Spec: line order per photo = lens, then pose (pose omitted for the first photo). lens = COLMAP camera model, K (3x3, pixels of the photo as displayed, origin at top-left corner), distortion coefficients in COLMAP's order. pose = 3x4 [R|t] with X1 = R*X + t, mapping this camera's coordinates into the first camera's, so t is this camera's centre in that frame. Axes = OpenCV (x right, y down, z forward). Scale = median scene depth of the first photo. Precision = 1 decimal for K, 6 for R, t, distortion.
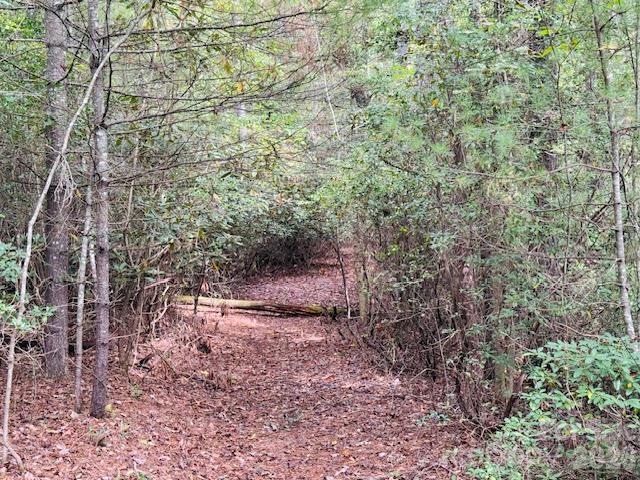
lens RADIAL K [[914.3, 0, 320.0], [0, 914.3, 240.4], [0, 0, 1]] dist [-0.009588, 0.000000]
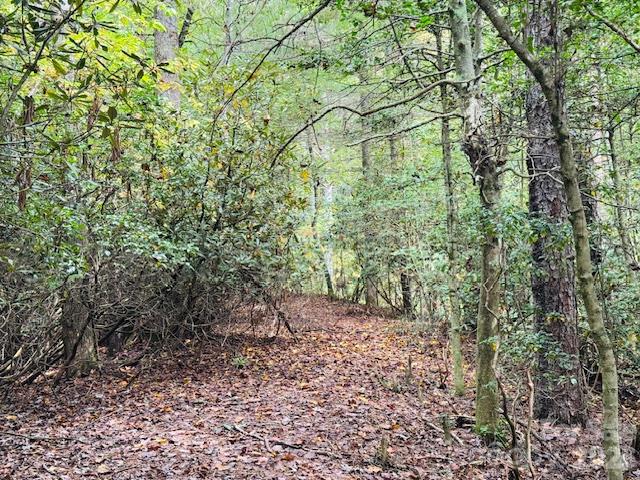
lens RADIAL K [[914.3, 0, 320.1], [0, 914.3, 239.8], [0, 0, 1]] dist [-0.009588, 0.000000]
pose [[0.991817, 0.016365, 0.126611, -0.025012], [-0.007402, 0.997453, -0.070941, 0.010840], [-0.127450, 0.069423, 0.989412, 0.630807]]
